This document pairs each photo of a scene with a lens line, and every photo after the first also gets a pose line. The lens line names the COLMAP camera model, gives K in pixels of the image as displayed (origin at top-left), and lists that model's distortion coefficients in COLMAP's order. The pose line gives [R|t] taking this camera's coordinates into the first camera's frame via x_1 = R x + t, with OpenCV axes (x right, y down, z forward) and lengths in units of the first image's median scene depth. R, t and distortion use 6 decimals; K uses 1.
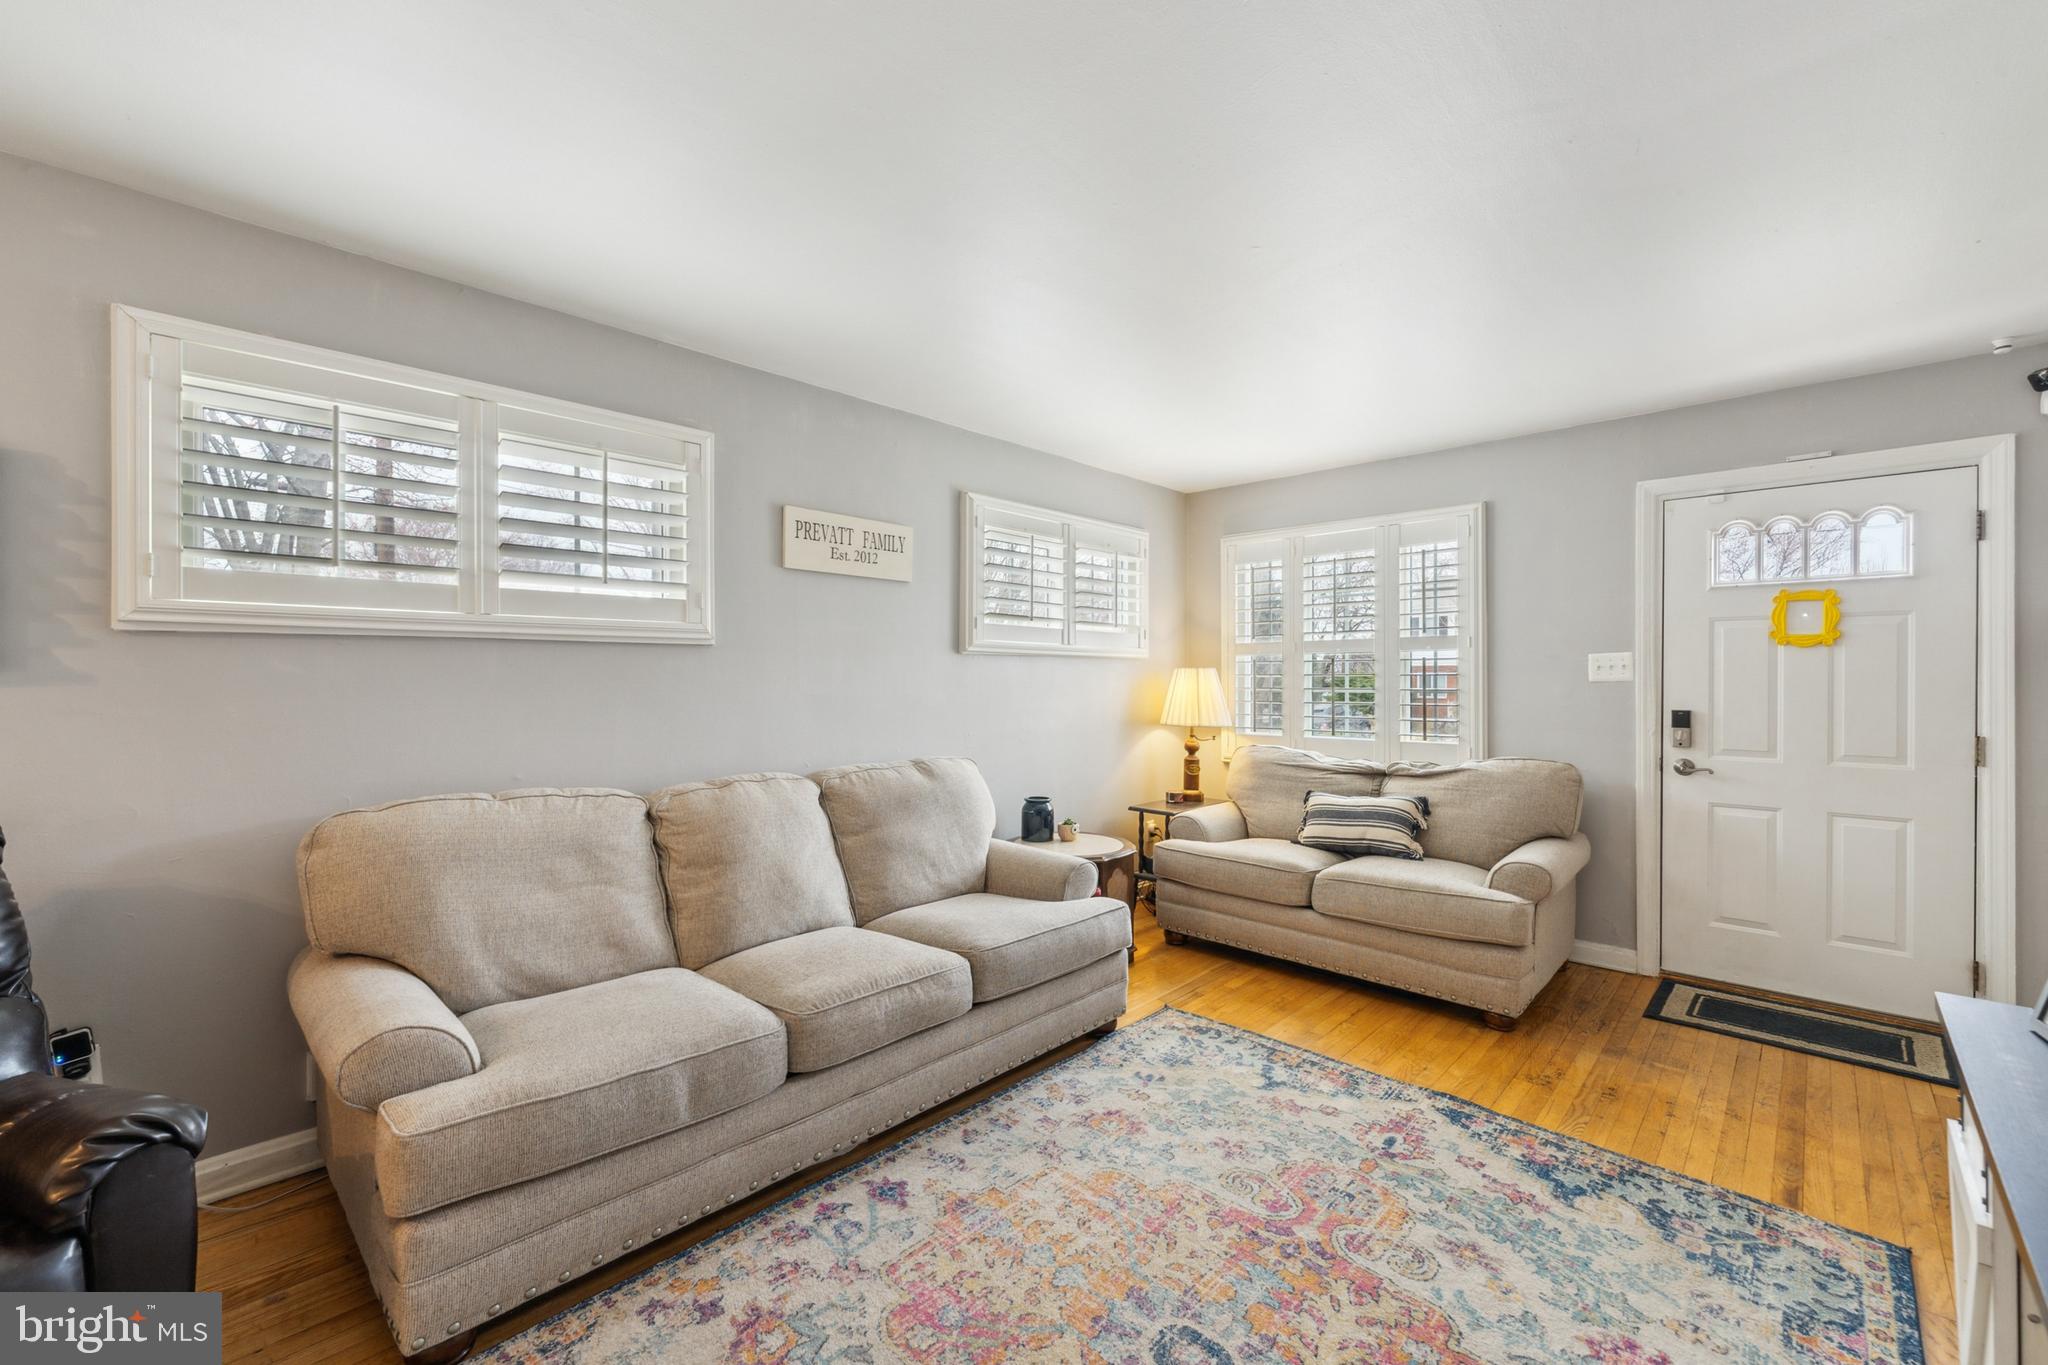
lens RADIAL K [[835.8, 0, 1022.2], [0, 835.8, 679.0], [0, 0, 1]] dist [0.000989, -0.001486]
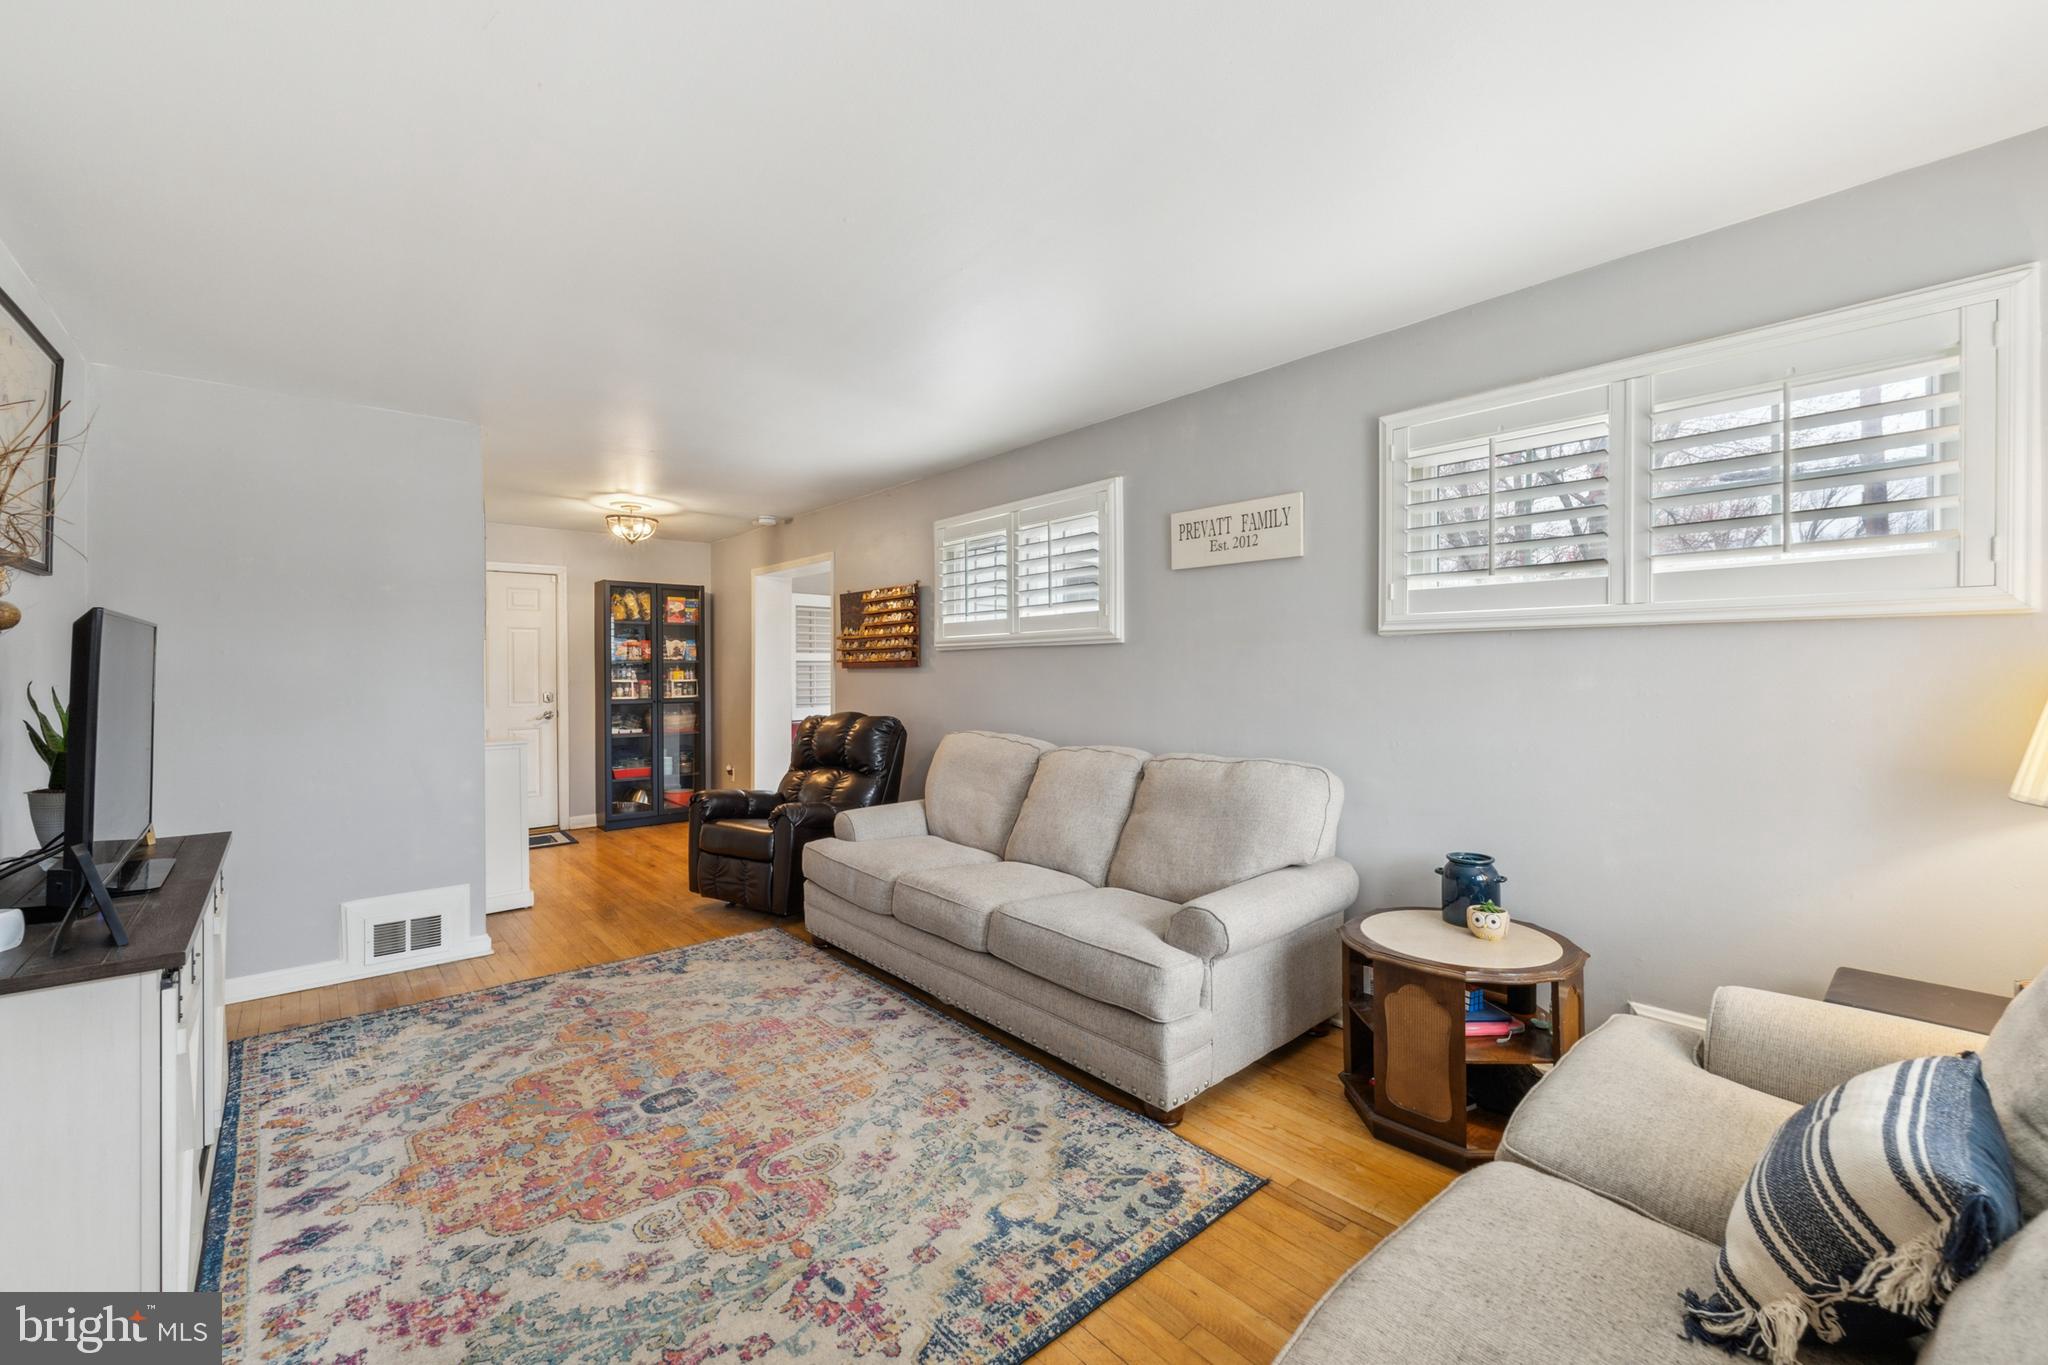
lens RADIAL K [[835.8, 0, 1016.9], [0, 835.8, 674.6], [0, 0, 1]] dist [0.000989, -0.001486]
pose [[-0.093982, 0.005800, -0.995557, 0.968331], [0.003789, 0.999978, 0.005468, -0.000088], [0.995567, -0.003258, -0.094002, 1.022635]]
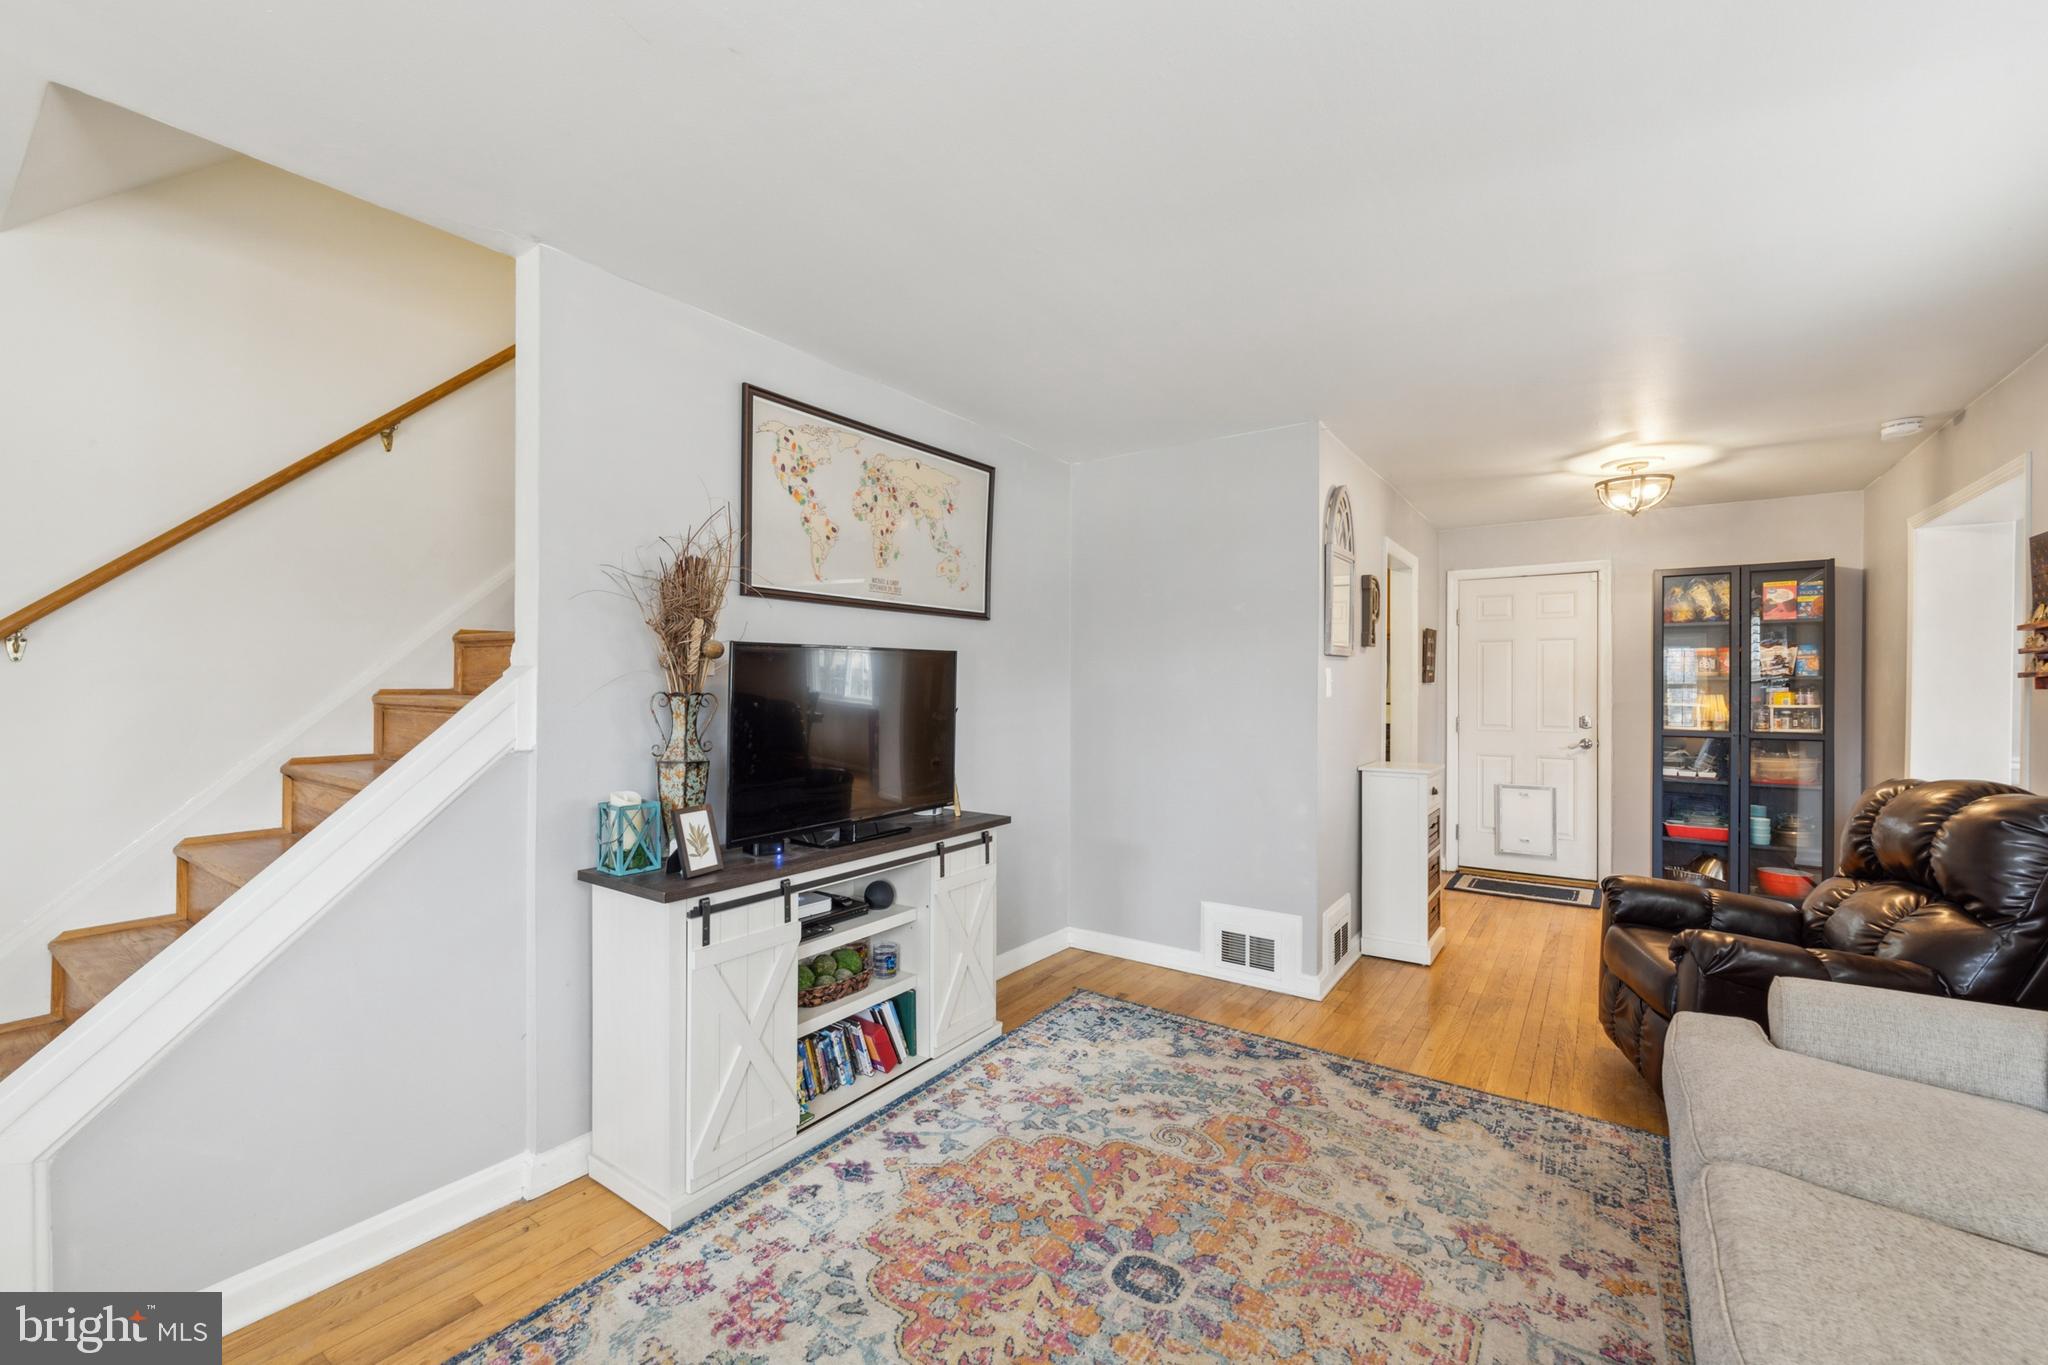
lens RADIAL K [[835.8, 0, 1022.7], [0, 835.8, 687.2], [0, 0, 1]] dist [0.000989, -0.001486]
pose [[-0.988107, -0.005148, -0.153683, 0.313844], [-0.005338, 0.999985, 0.000827, -0.002605], [0.153676, 0.001638, -0.988120, 1.195395]]
